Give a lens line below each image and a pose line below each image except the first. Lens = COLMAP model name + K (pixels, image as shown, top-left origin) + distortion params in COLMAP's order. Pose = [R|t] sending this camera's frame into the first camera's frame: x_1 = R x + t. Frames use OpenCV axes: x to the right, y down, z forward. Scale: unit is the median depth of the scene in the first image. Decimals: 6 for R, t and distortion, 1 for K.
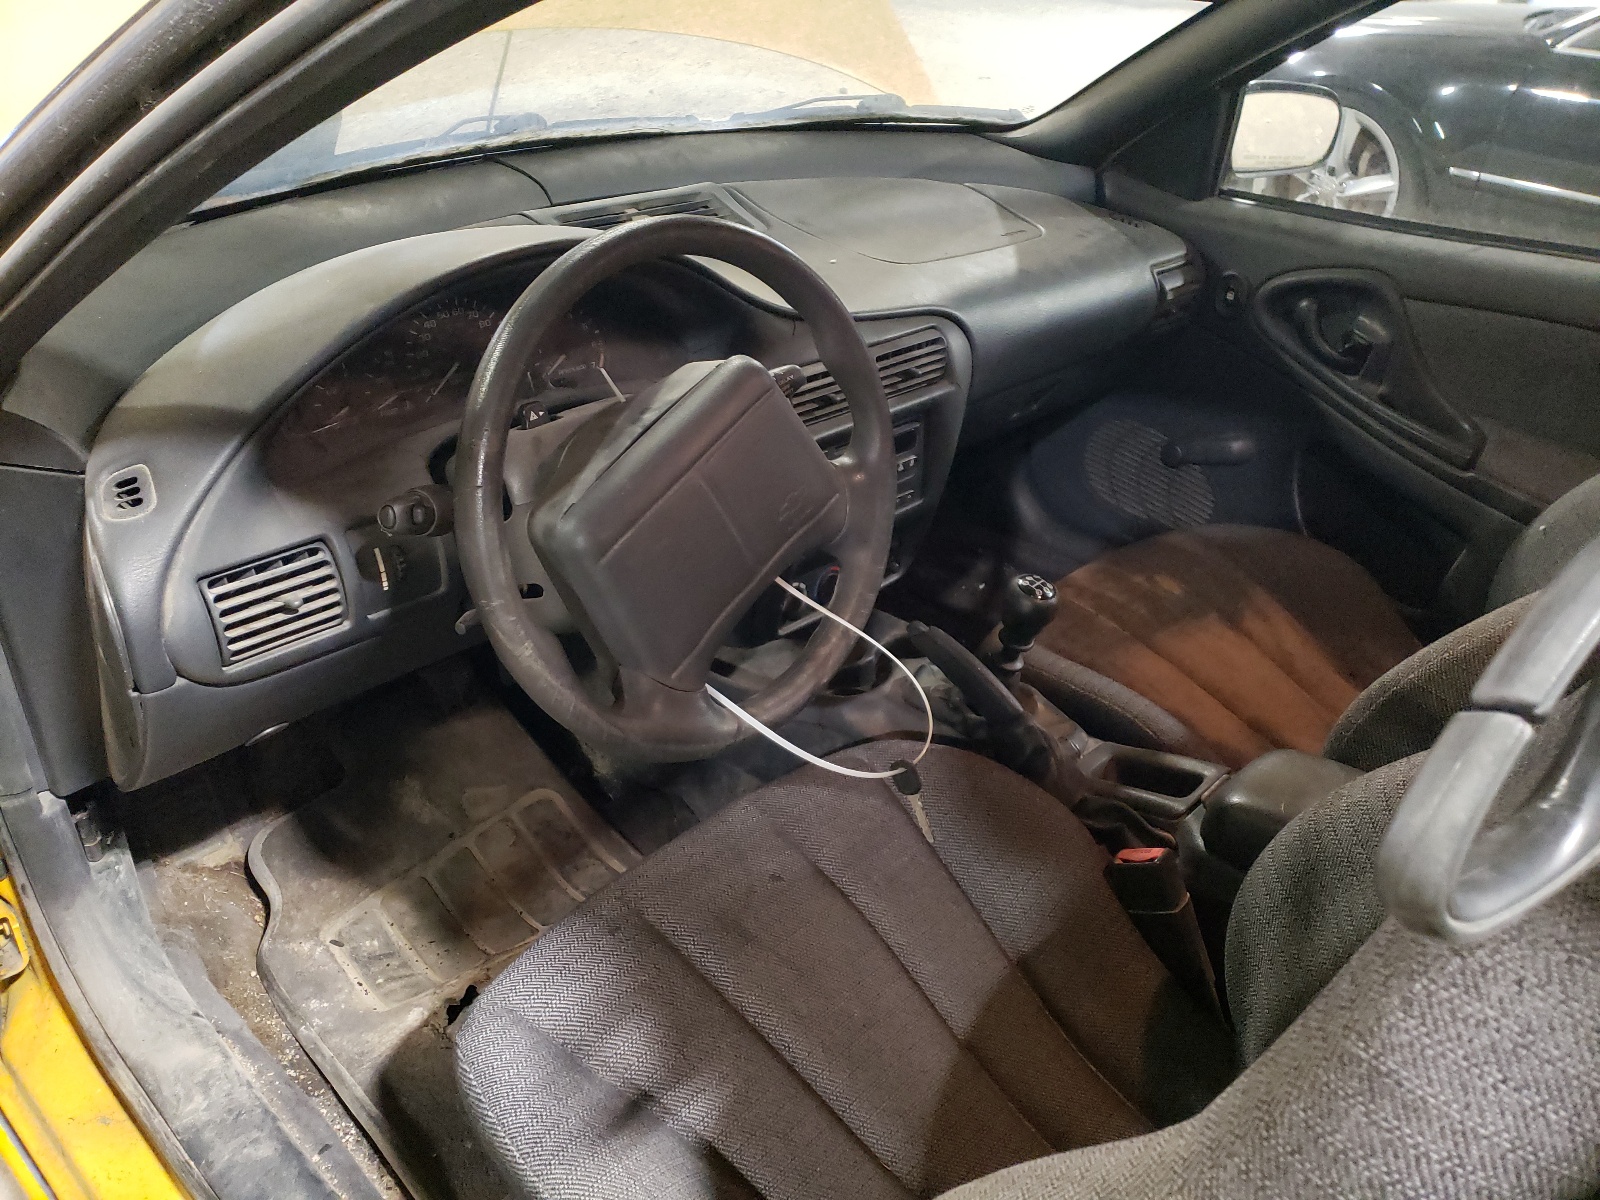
lens RADIAL K [[1269.4, 0, 801.7], [0, 1269.4, 605.1], [0, 0, 1]] dist [0.009314, 0.007810]
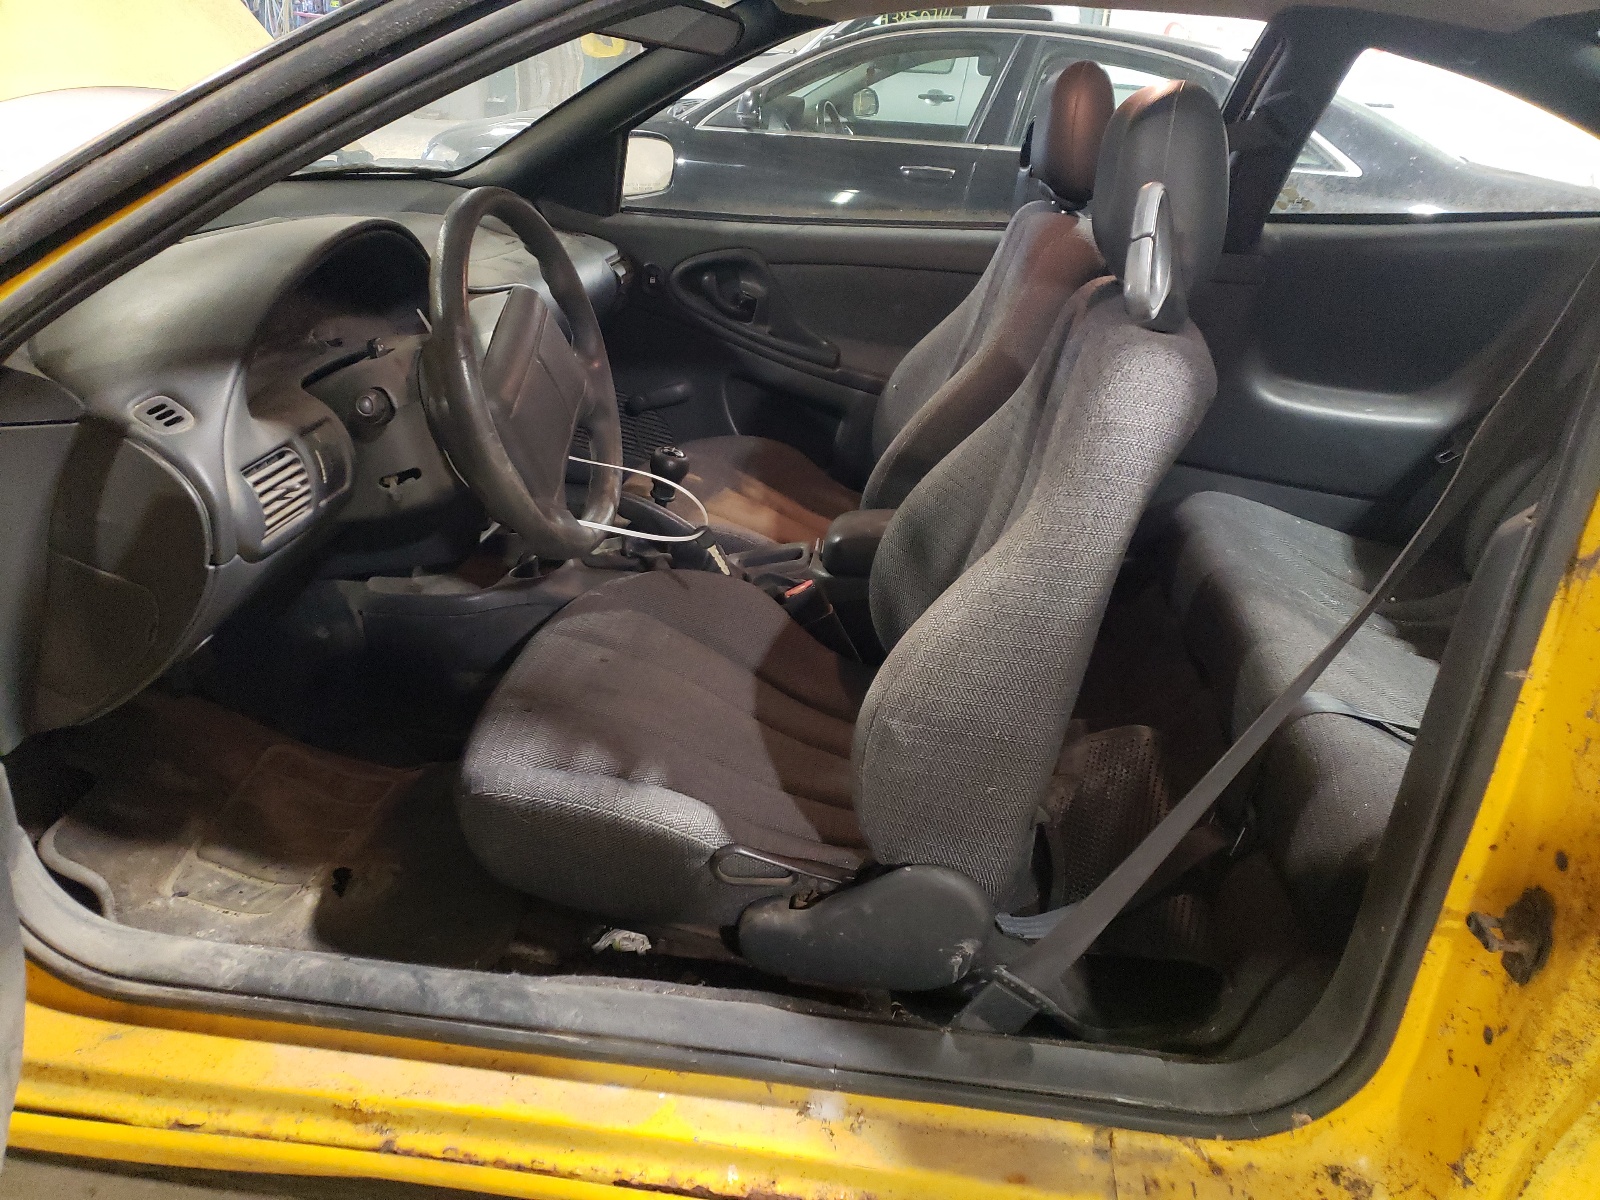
lens RADIAL K [[1269.4, 0, 800.3], [0, 1269.4, 597.2], [0, 0, 1]] dist [0.009314, 0.007810]
pose [[0.802046, -0.233722, 0.549632, -0.471583], [0.277512, 0.960716, 0.003570, 0.160684], [-0.528875, 0.149666, 0.835399, -0.233488]]
